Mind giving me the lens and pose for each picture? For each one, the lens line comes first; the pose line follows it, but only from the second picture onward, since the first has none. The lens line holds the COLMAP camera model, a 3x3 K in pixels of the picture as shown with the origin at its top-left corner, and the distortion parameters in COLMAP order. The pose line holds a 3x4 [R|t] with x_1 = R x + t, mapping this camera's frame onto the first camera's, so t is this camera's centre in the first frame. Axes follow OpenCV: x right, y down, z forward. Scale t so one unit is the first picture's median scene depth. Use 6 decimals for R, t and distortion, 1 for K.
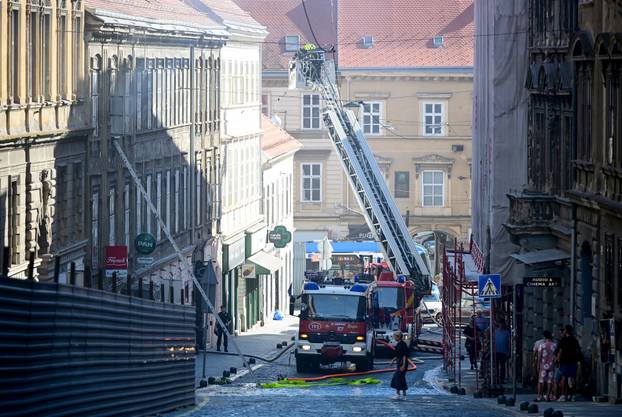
lens RADIAL K [[2307.4, 0, 311.0], [0, 2307.4, 208.5], [0, 0, 1]] dist [-0.130254, 0.638945]
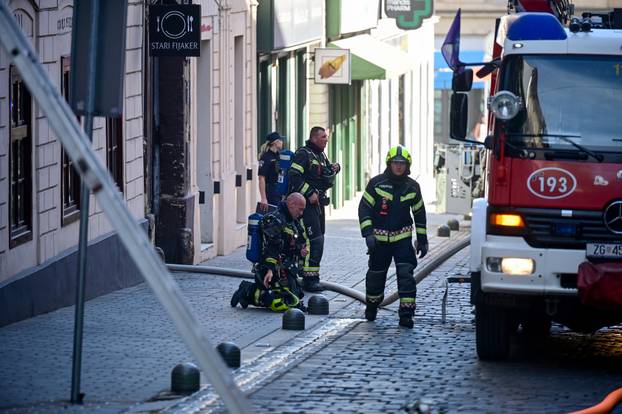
lens RADIAL K [[3317.4, 0, 311.0], [0, 3317.4, 207.0], [0, 0, 1]] dist [-0.081757, 7.246369]
pose [[0.999107, 0.002075, -0.042210, -0.006151], [-0.000015, 0.998811, 0.048758, 0.023950], [0.042261, -0.048714, 0.997918, 0.422698]]
